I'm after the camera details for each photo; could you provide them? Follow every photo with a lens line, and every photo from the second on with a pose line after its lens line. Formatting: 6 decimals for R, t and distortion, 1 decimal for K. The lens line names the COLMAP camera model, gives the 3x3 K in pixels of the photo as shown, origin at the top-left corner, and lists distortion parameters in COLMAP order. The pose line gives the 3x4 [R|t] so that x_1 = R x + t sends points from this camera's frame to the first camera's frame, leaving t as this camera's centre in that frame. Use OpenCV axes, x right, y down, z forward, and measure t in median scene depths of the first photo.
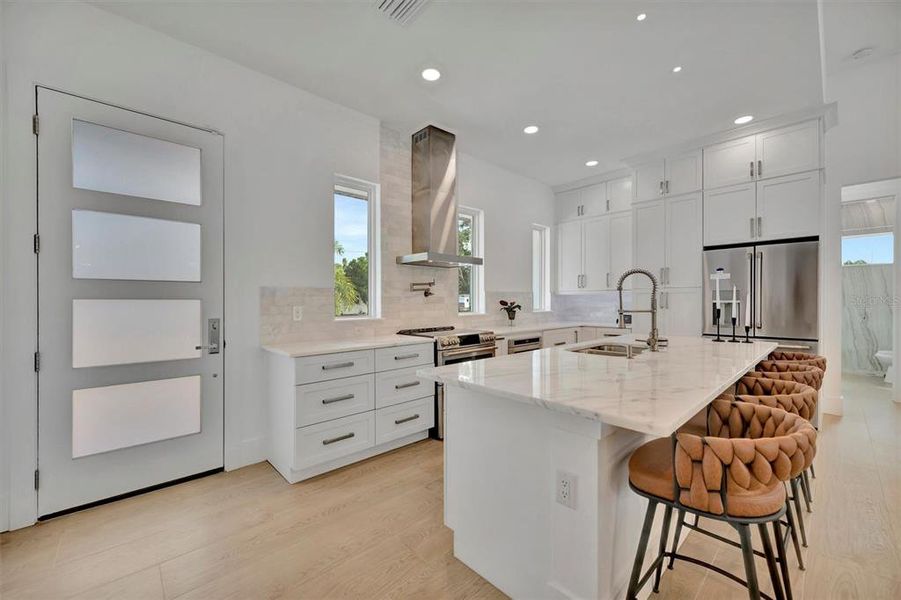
lens RADIAL K [[346.2, 0, 452.6], [0, 346.2, 302.2], [0, 0, 1]] dist [0.000974, 0.000018]
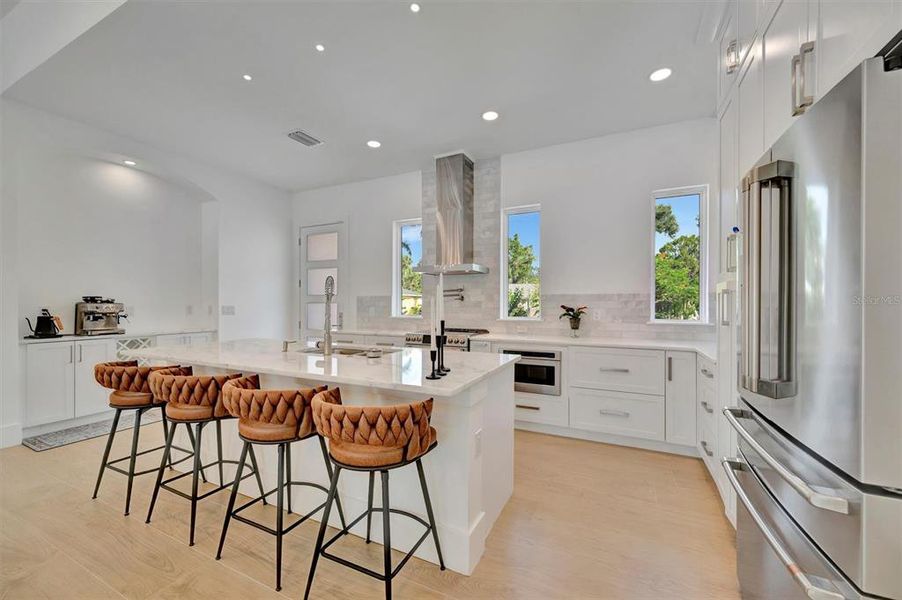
lens RADIAL K [[346.6, 0, 454.5], [0, 346.6, 305.0], [0, 0, 1]] dist [0.000974, 0.000018]
pose [[0.375895, 0.006868, -0.926637, 0.993009], [-0.007683, 0.999961, 0.004295, -0.008103], [0.926630, 0.005505, 0.375934, 0.559588]]
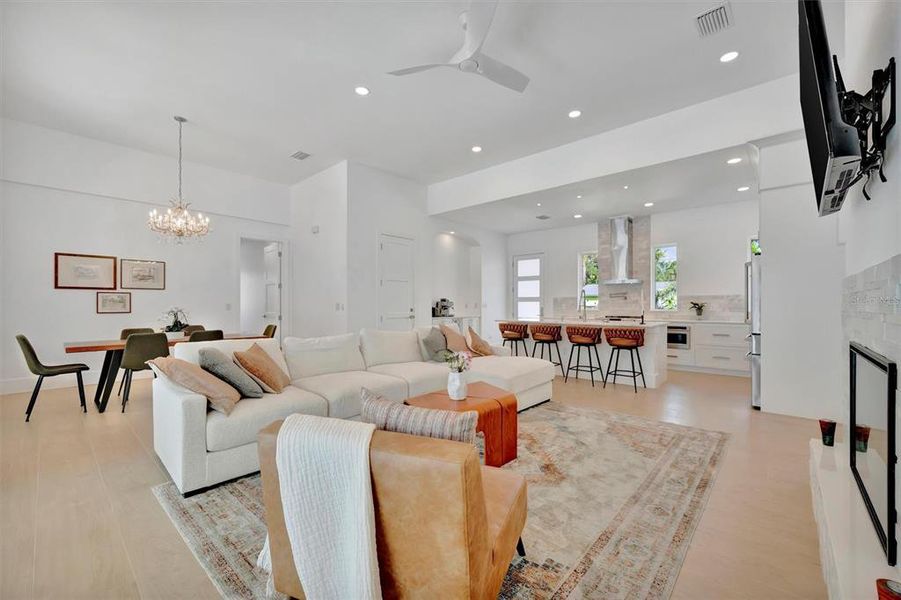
lens RADIAL K [[363.5, 0, 471.4], [0, 363.5, 303.1], [0, 0, 1]] dist [0.006401, -0.000513]
pose [[0.131812, -0.001804, -0.991273, 1.861735], [-0.005068, 0.999984, -0.002494, 0.010328], [0.991262, 0.005352, 0.131801, -0.120024]]
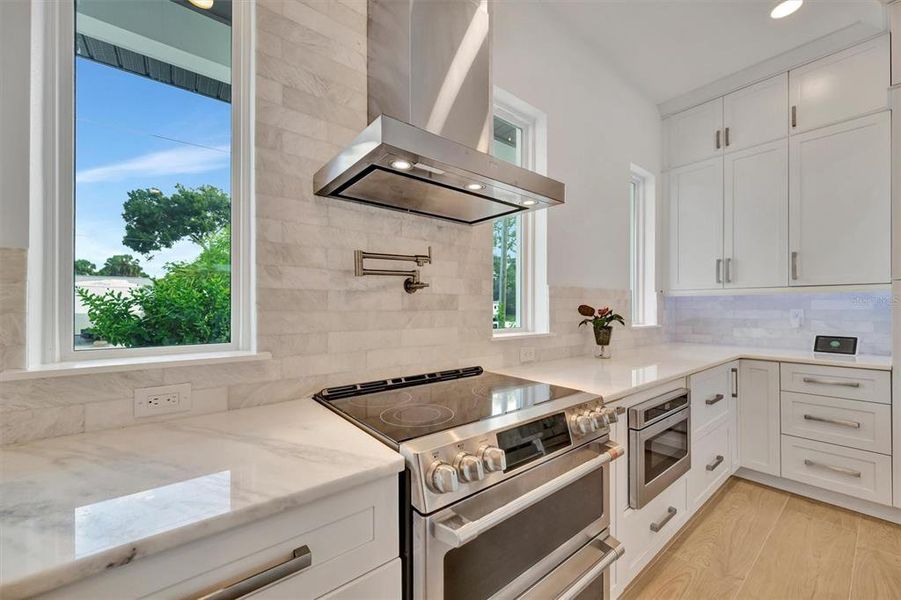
lens RADIAL K [[346.2, 0, 458.8], [0, 346.2, 308.3], [0, 0, 1]] dist [0.000974, 0.000018]
pose [[0.997557, 0.004617, -0.069704, 0.005457], [-0.004971, 0.999976, -0.004905, 0.003185], [0.069679, 0.005239, 0.997556, 0.632381]]
